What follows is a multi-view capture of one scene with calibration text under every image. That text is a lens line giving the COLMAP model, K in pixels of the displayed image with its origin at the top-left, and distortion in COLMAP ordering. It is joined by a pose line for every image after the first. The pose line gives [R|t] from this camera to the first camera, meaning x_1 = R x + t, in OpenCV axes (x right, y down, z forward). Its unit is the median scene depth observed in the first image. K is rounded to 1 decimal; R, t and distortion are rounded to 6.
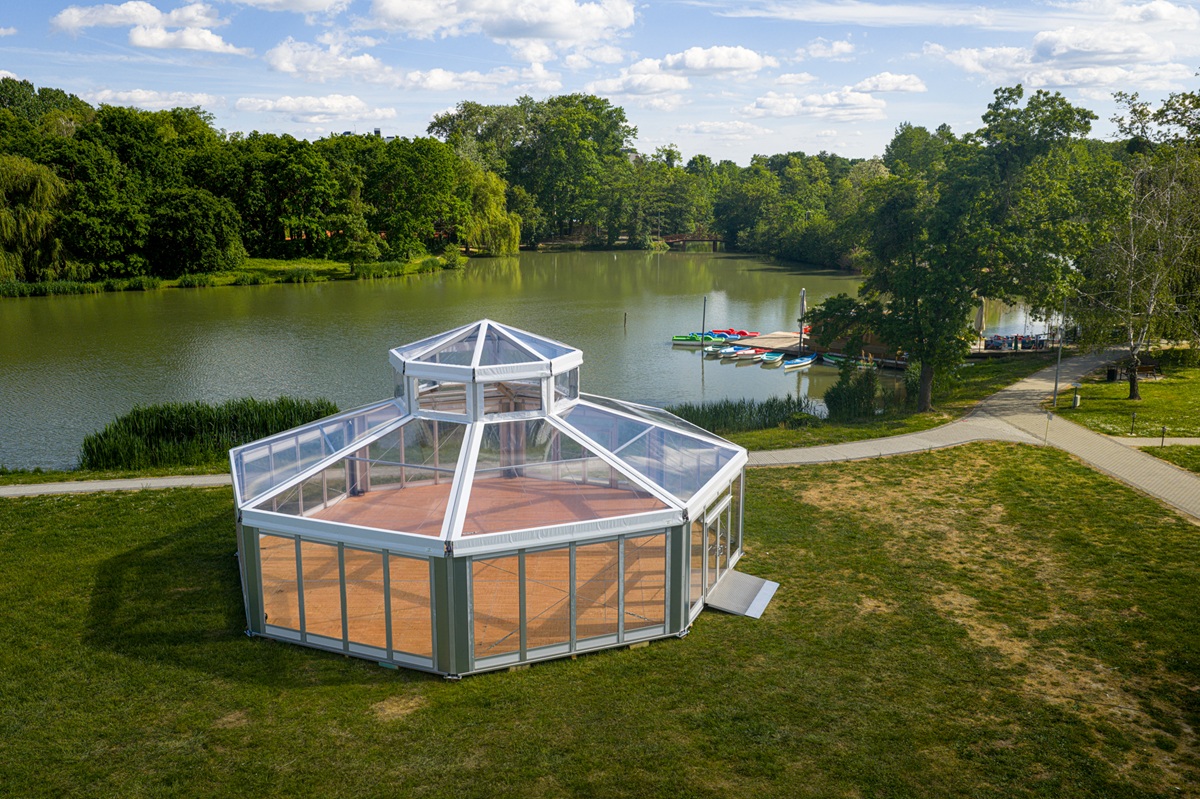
lens RADIAL K [[1067.6, 0, 600.0], [0, 1067.6, 399.5], [0, 0, 1]] dist [0.026582, 0.000302]
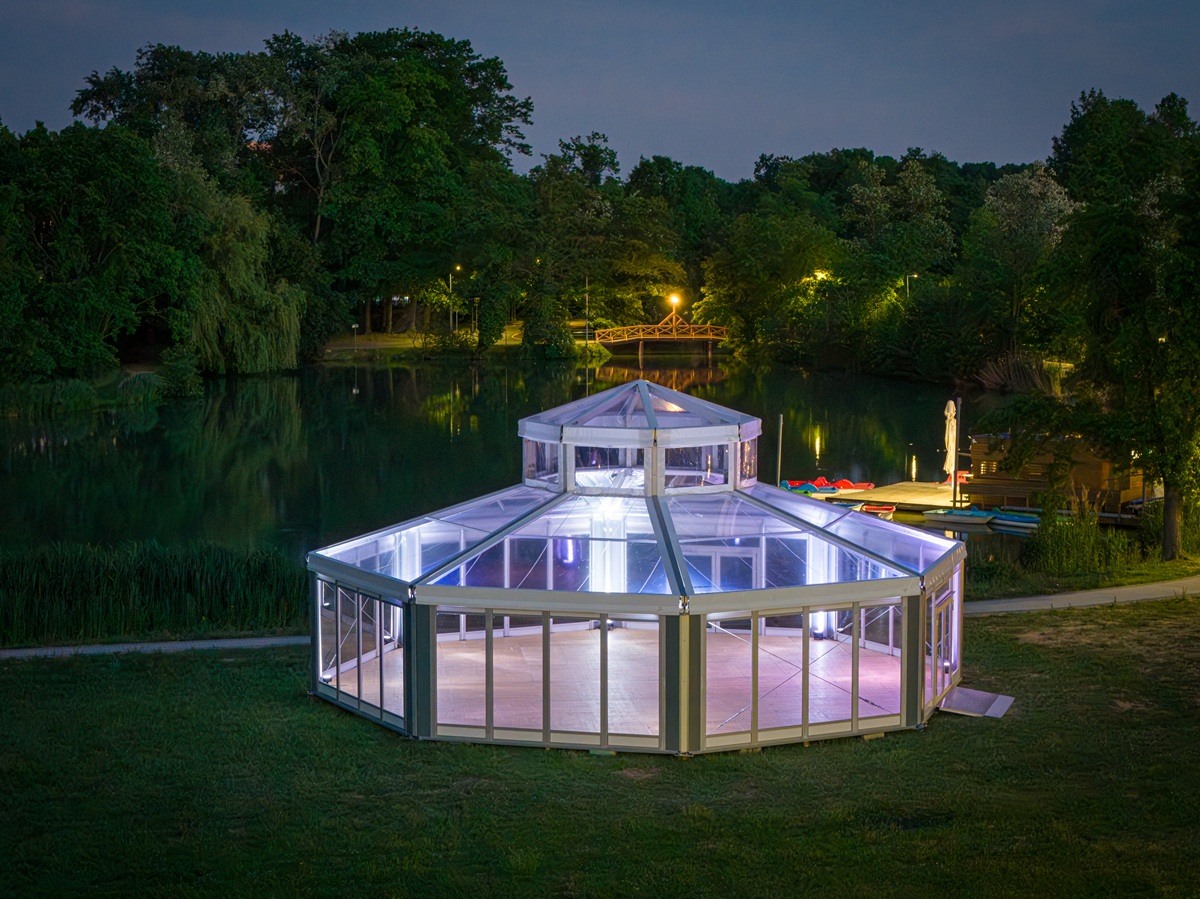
lens RADIAL K [[2917.7, 0, 600.0], [0, 2917.7, 449.5], [0, 0, 1]] dist [-0.164196, 0.256511]
pose [[0.994068, -0.011121, 0.108189, -0.077082], [0.024138, 0.992509, -0.119767, 0.048744], [-0.106047, 0.121668, 0.986890, -0.235345]]
